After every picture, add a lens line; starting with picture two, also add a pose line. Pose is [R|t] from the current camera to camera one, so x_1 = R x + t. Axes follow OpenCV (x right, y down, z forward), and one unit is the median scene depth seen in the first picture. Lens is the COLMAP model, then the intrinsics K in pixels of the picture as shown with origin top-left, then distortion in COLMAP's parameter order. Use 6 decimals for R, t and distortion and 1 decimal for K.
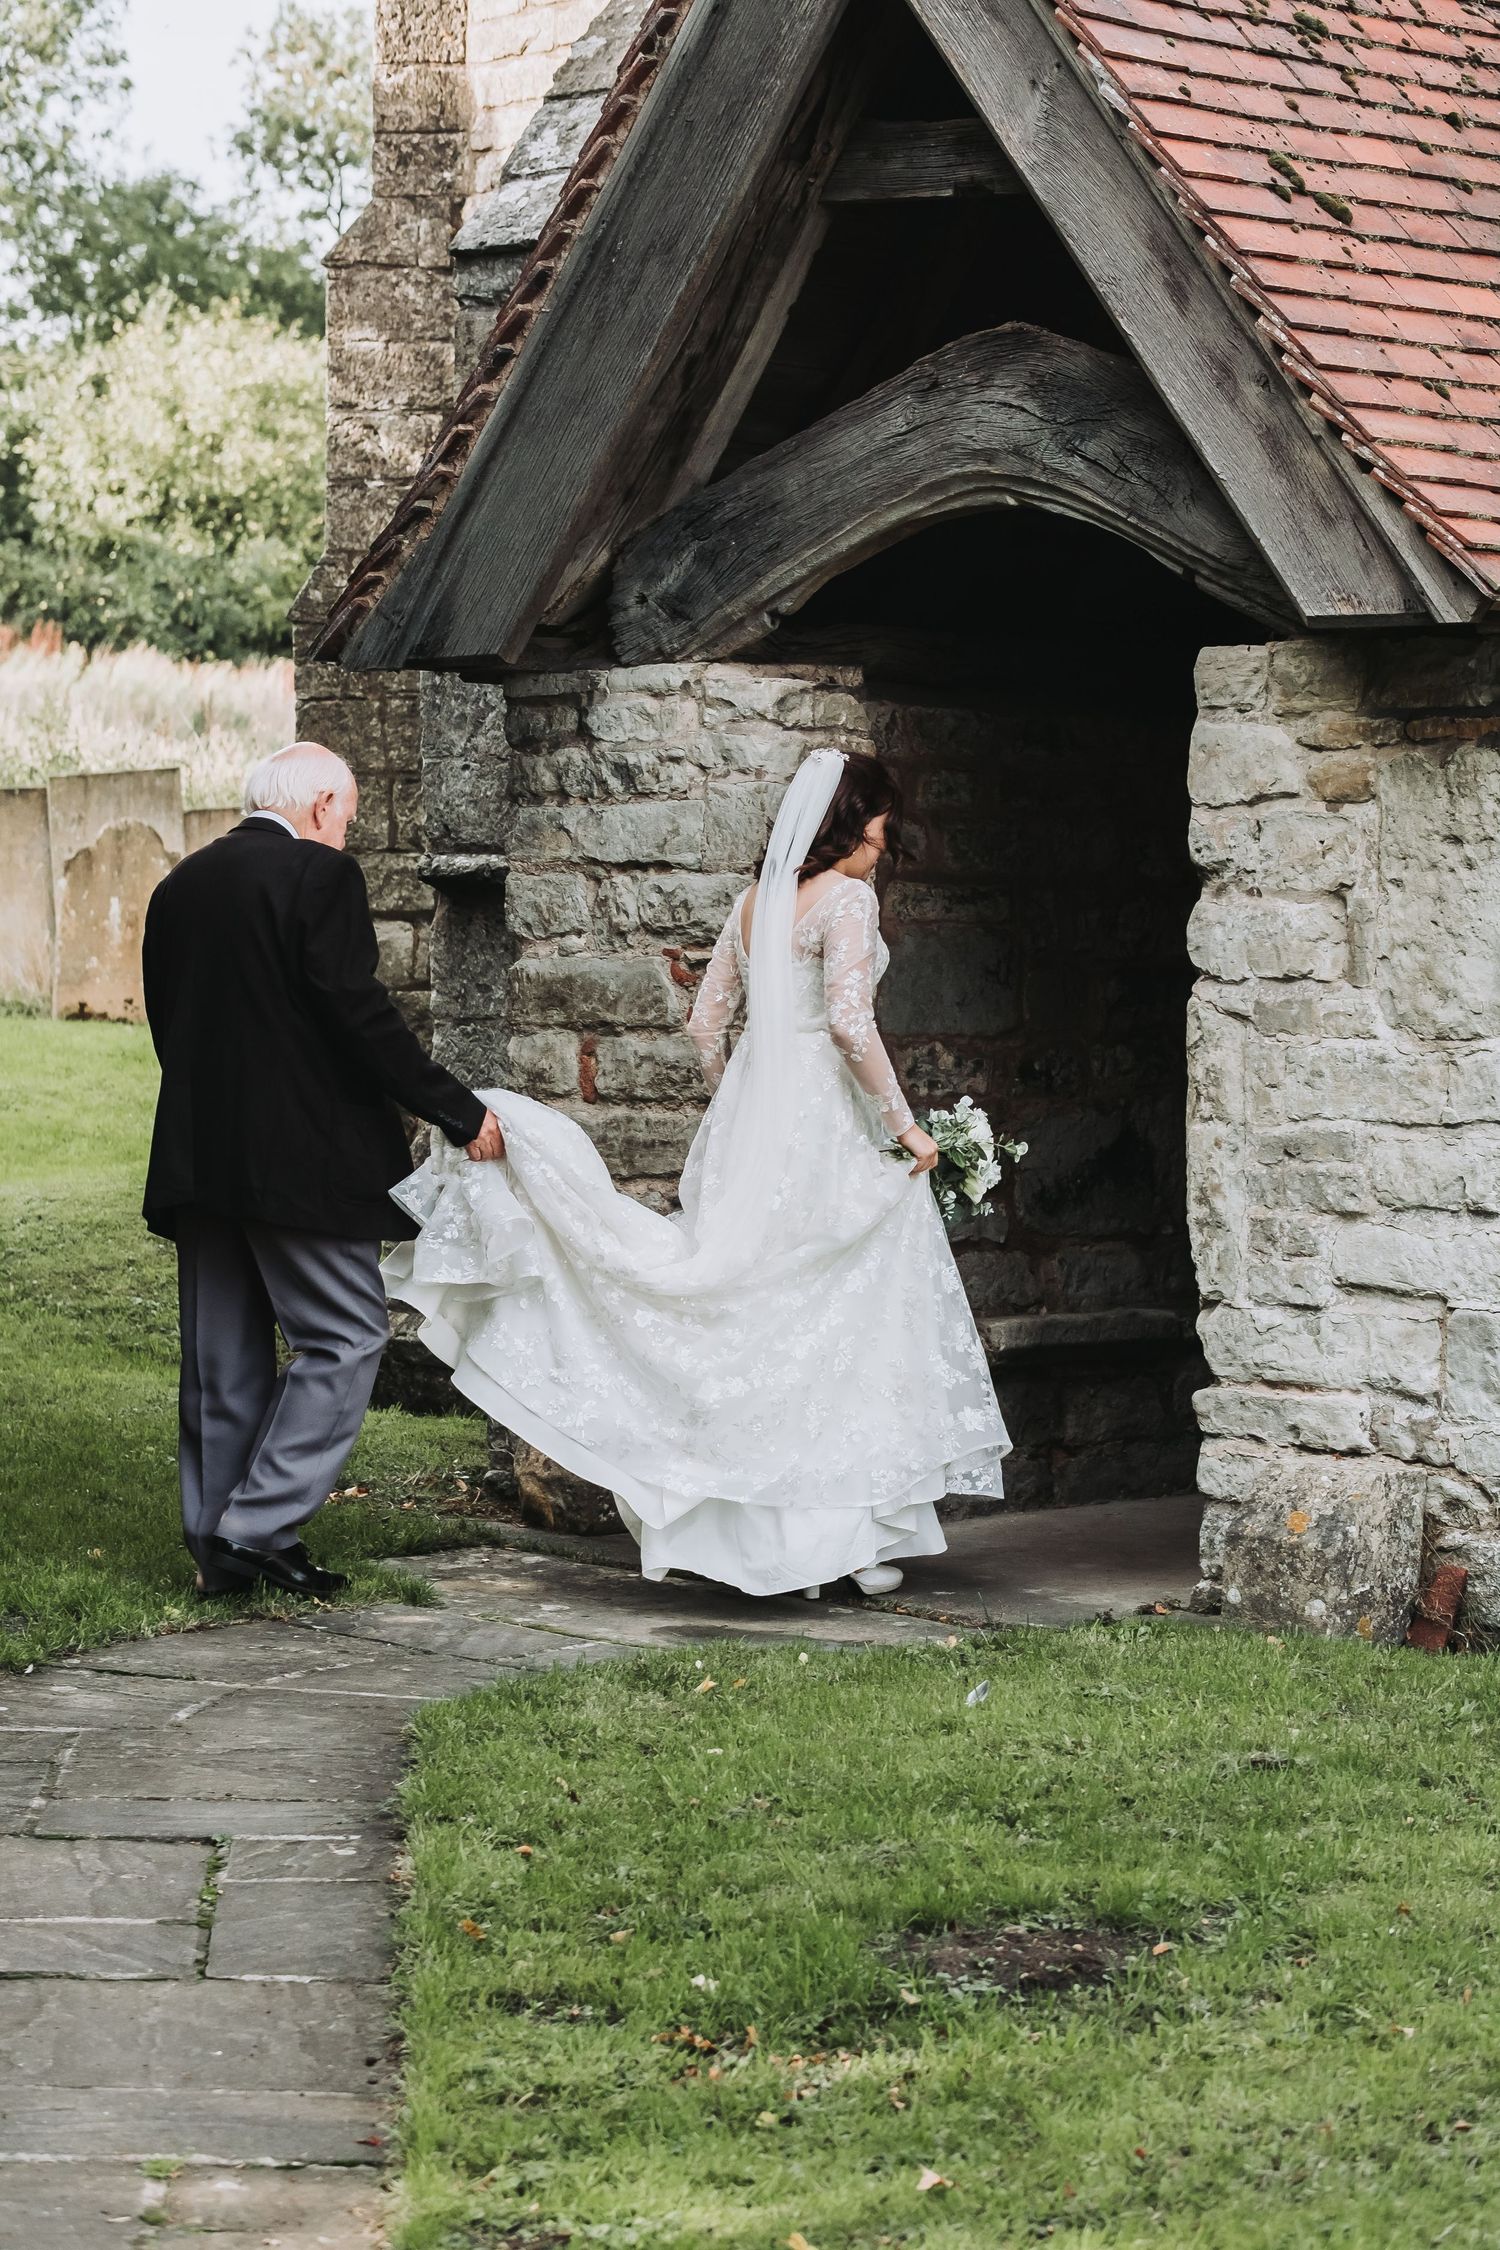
lens RADIAL K [[7951.9, 0, 750.0], [0, 7951.9, 1125.0], [0, 0, 1]] dist [-0.148564, 0.051276]
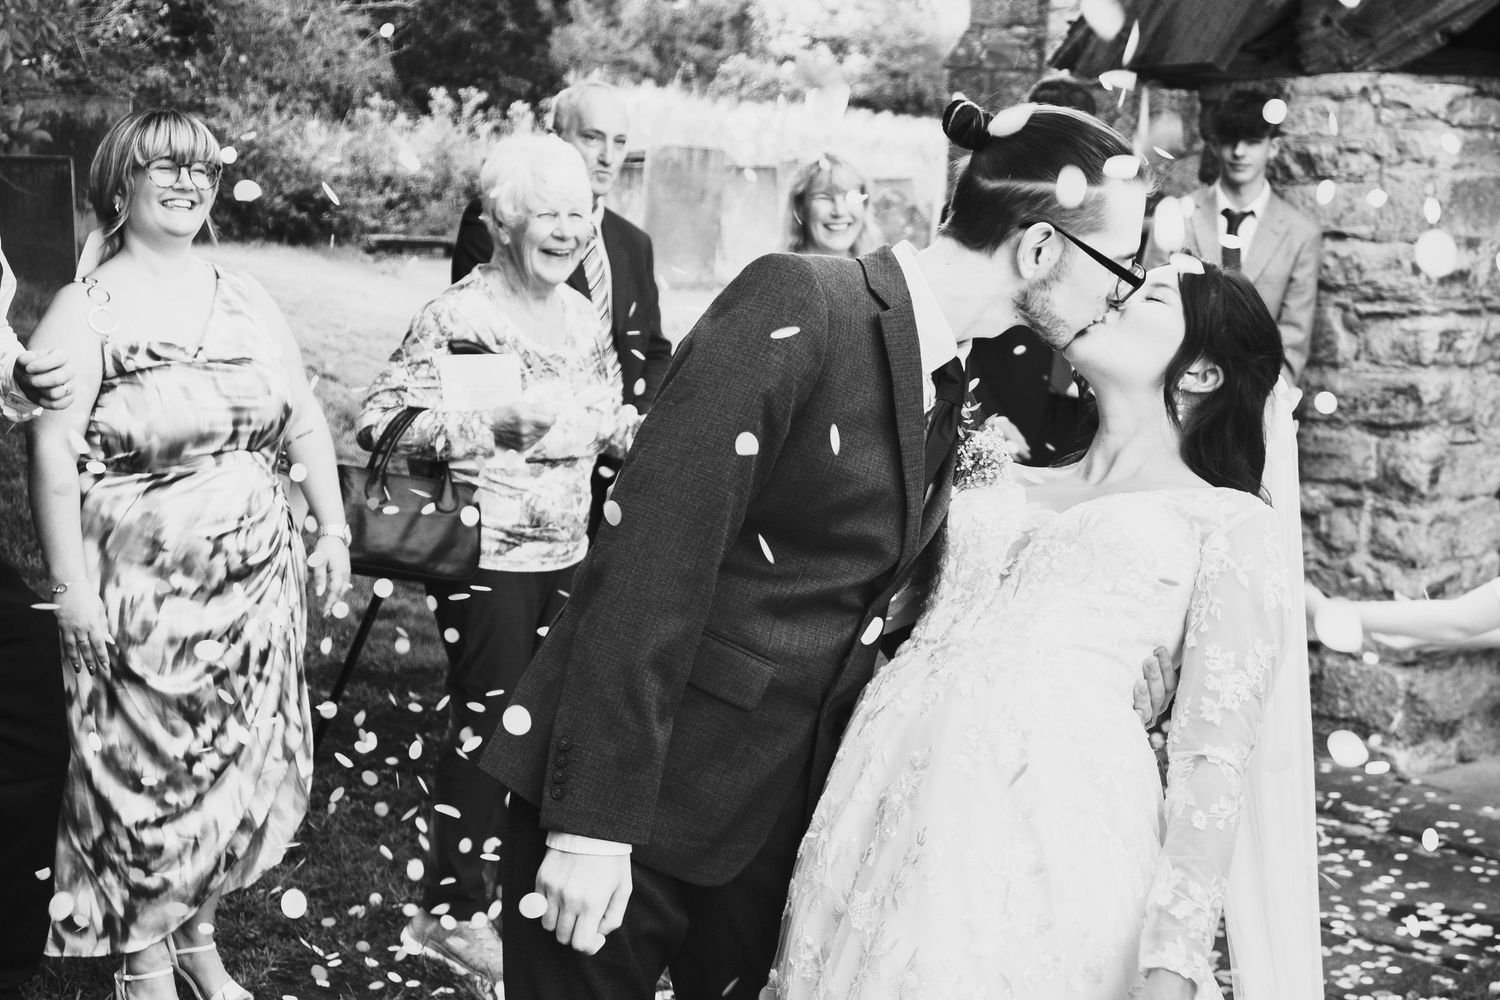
lens RADIAL K [[1996.4, 0, 750.0], [0, 1996.4, 500.0], [0, 0, 1]] dist [-0.012244, -0.010899]
pose [[0.997723, 0.025604, -0.062399, -0.083415], [-0.017797, 0.992296, 0.122602, -0.028111], [0.065057, -0.121213, 0.990492, 0.675761]]
